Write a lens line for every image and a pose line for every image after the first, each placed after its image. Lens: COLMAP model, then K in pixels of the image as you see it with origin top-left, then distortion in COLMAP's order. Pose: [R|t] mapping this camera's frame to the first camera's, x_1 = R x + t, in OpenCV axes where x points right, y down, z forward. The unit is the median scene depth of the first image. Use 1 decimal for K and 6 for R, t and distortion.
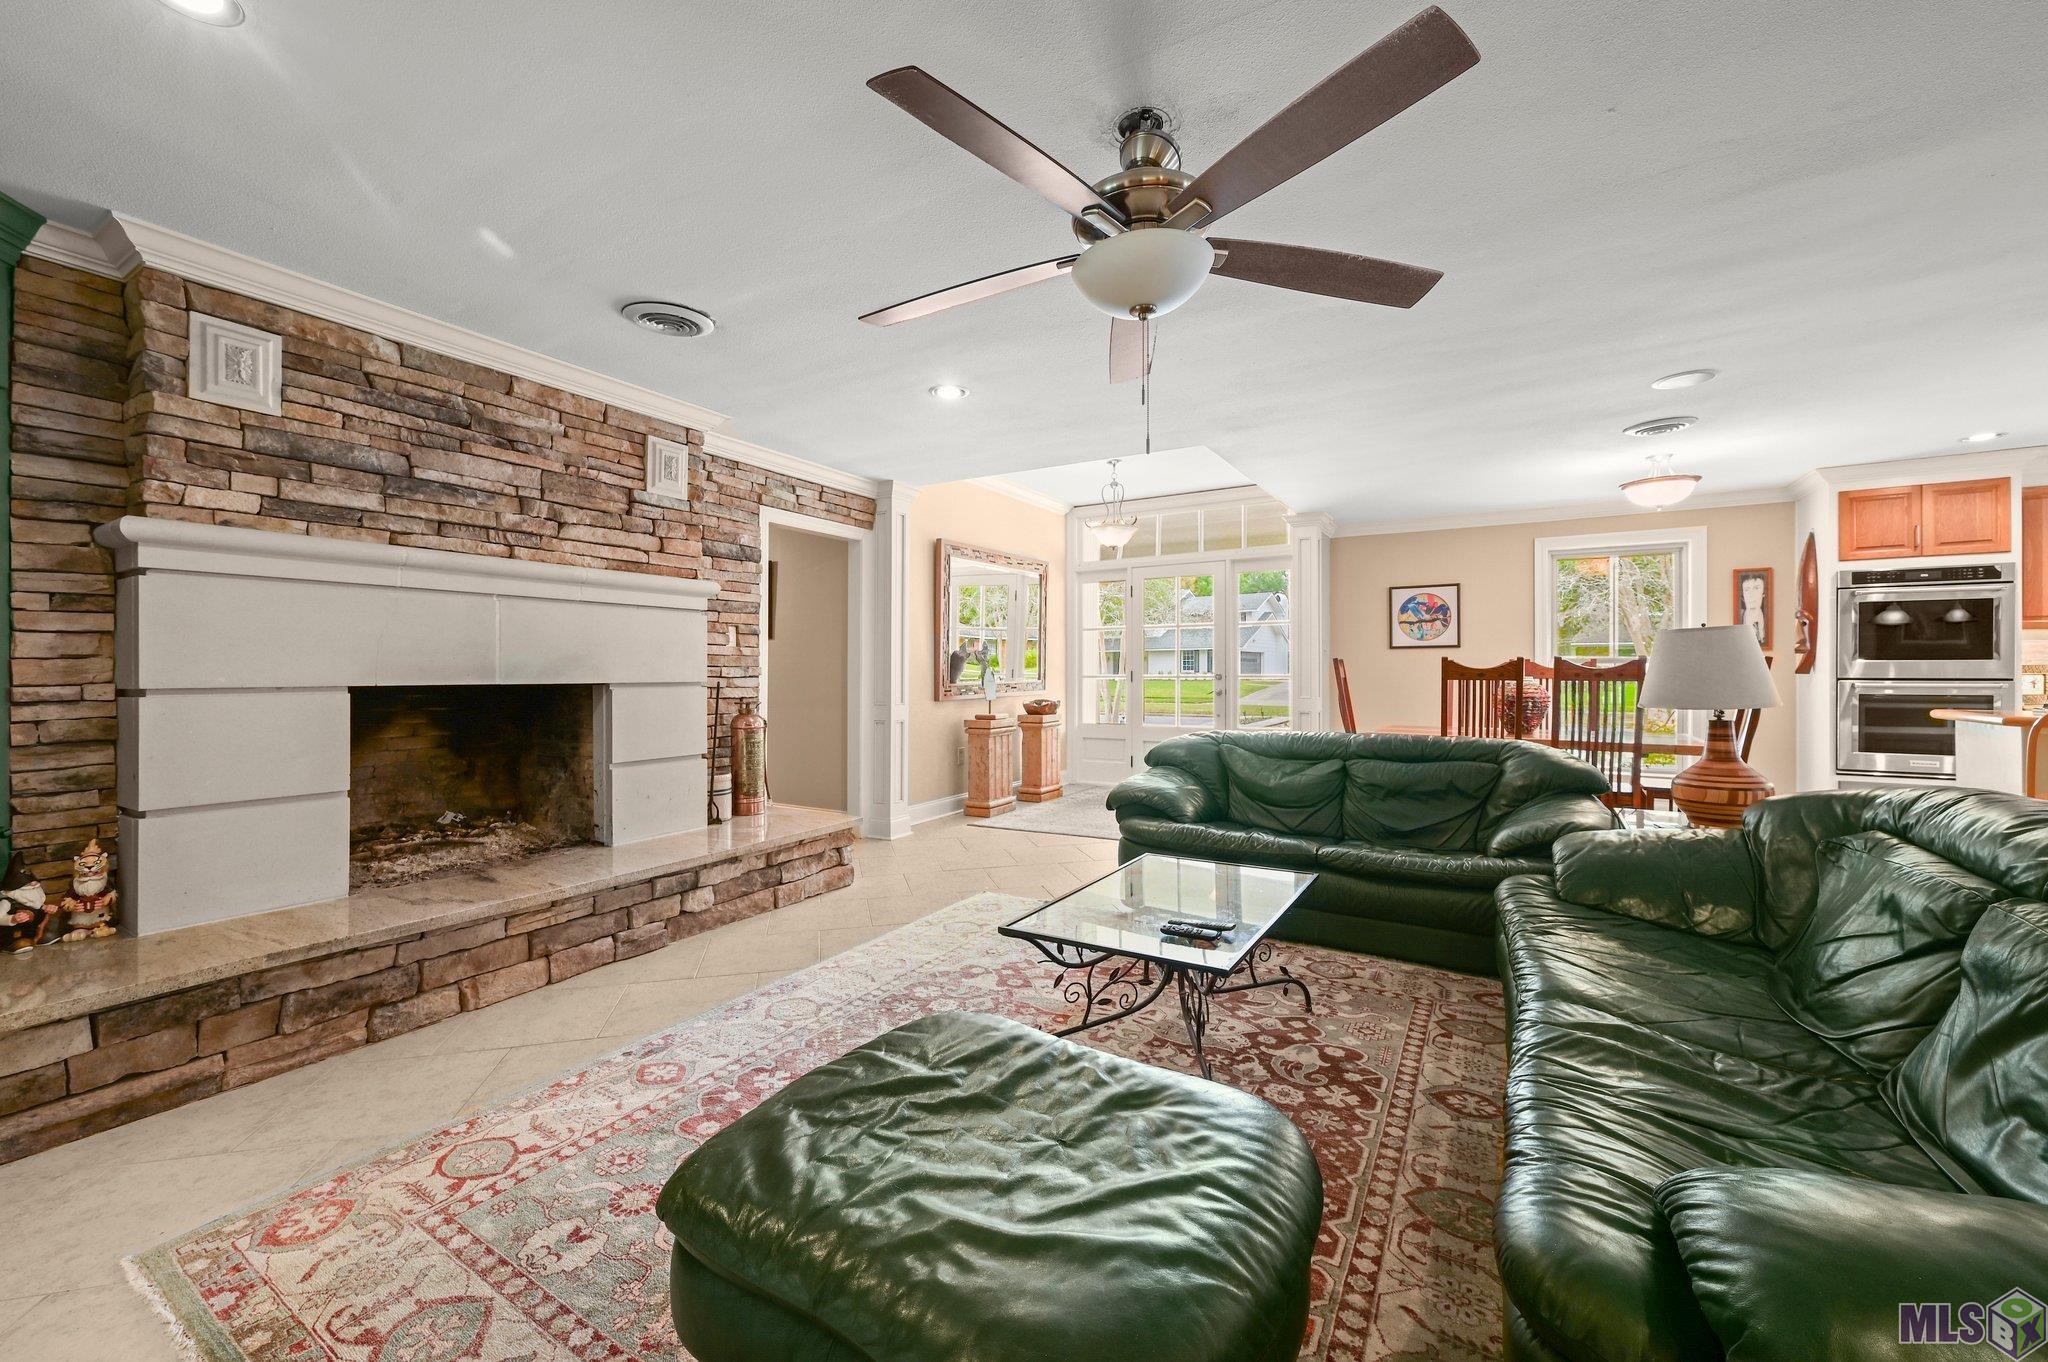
lens RADIAL K [[814.0, 0, 1019.8], [0, 814.0, 673.7], [0, 0, 1]] dist [-0.000392, -0.000978]
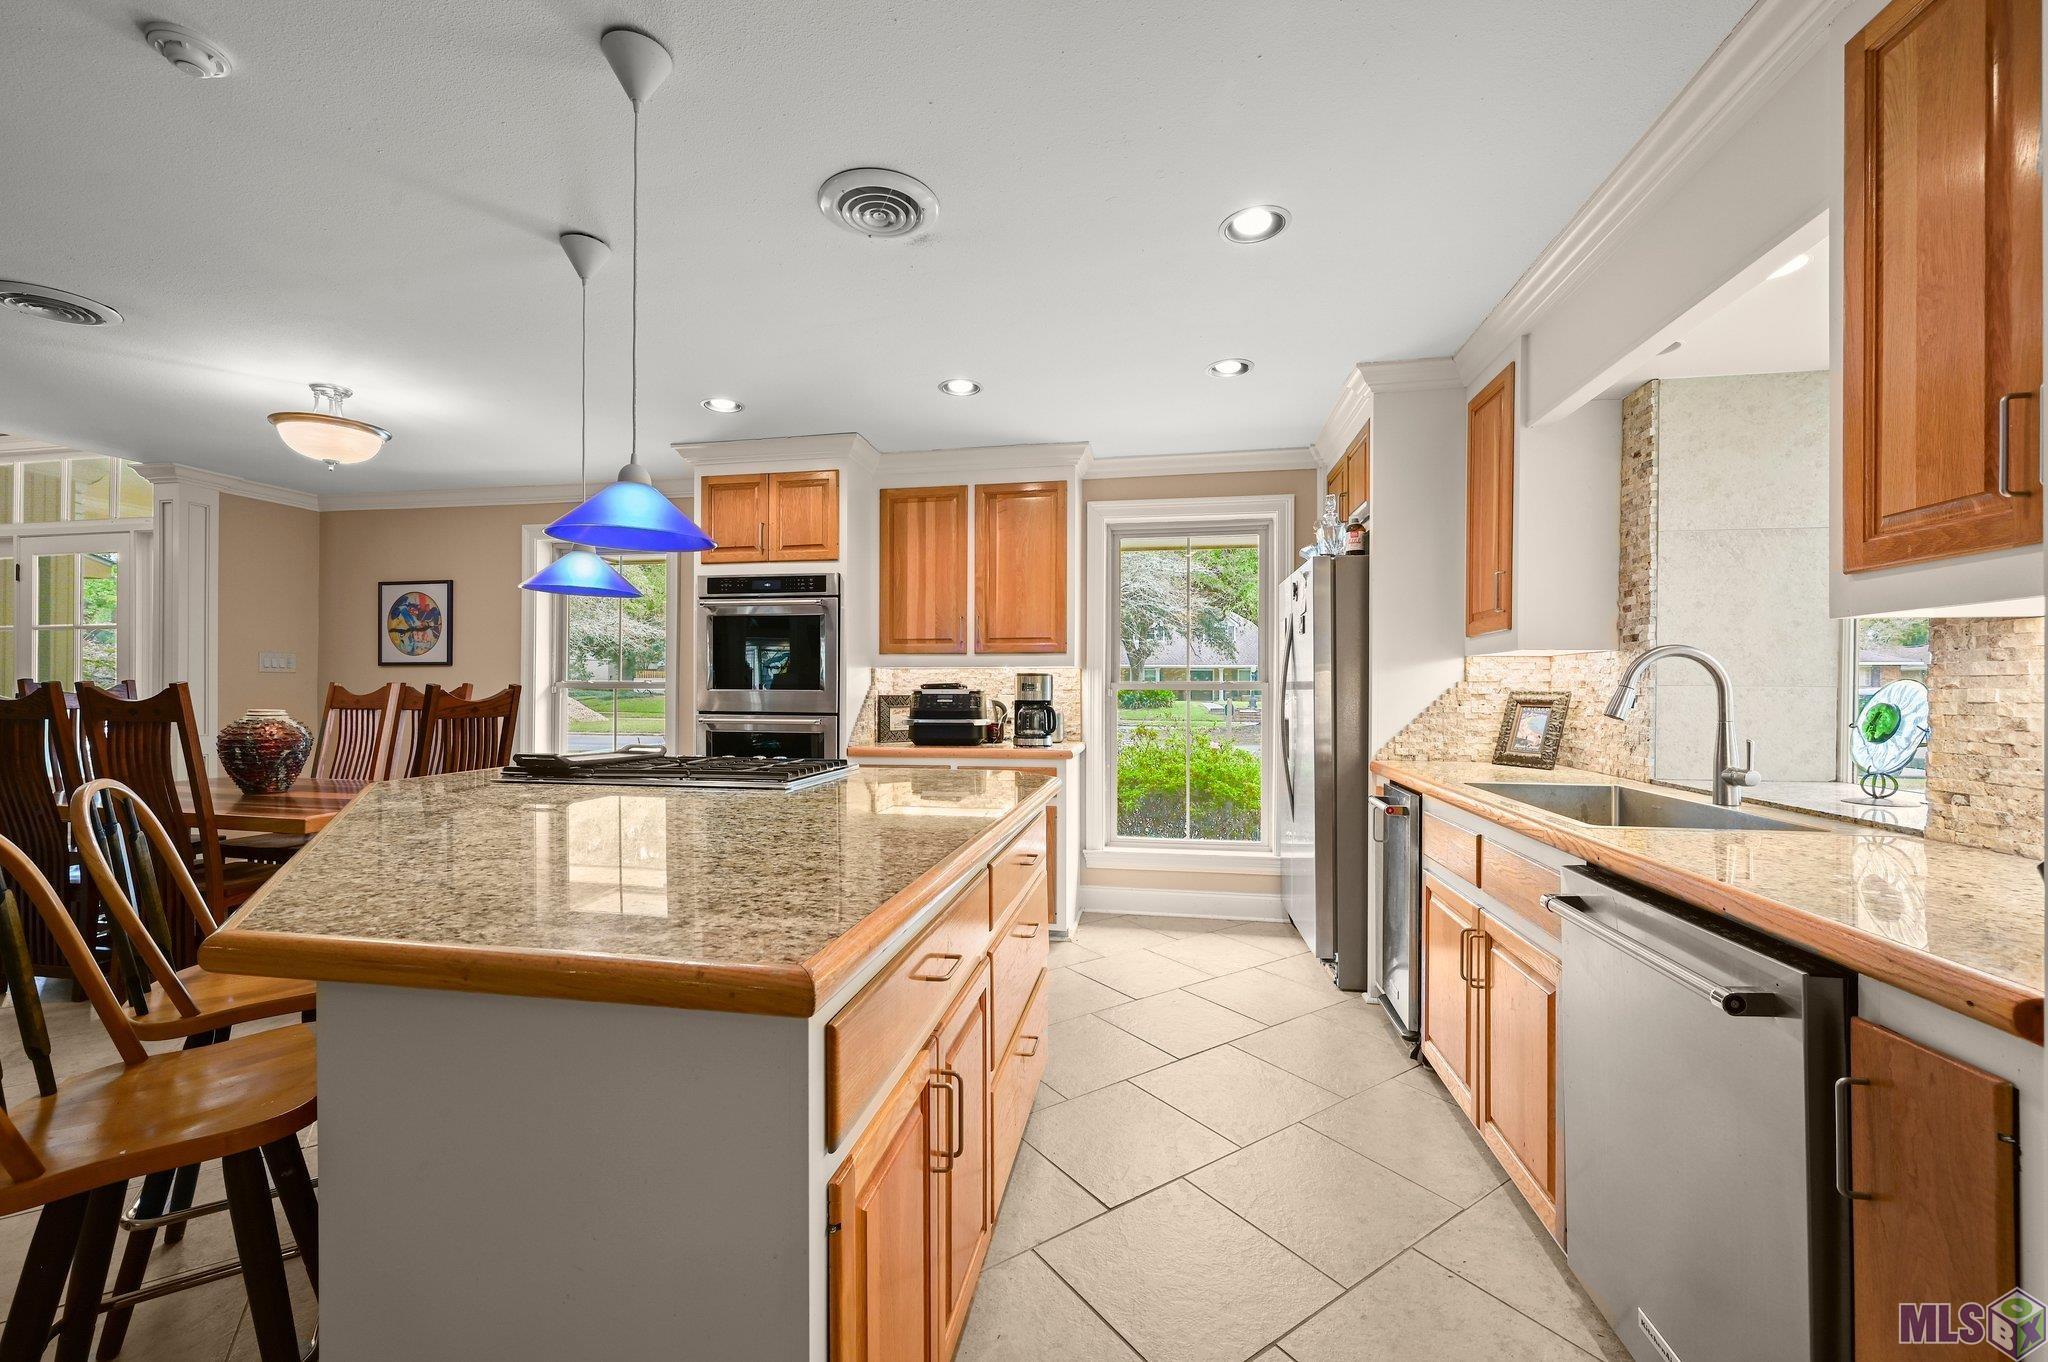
lens RADIAL K [[814.0, 0, 1032.4], [0, 814.0, 689.8], [0, 0, 1]] dist [-0.000392, -0.000978]
pose [[0.940563, 0.001677, 0.339616, 1.117484], [-0.004436, 0.999963, 0.007348, -0.024265], [-0.339591, -0.008418, 0.940535, 0.148398]]
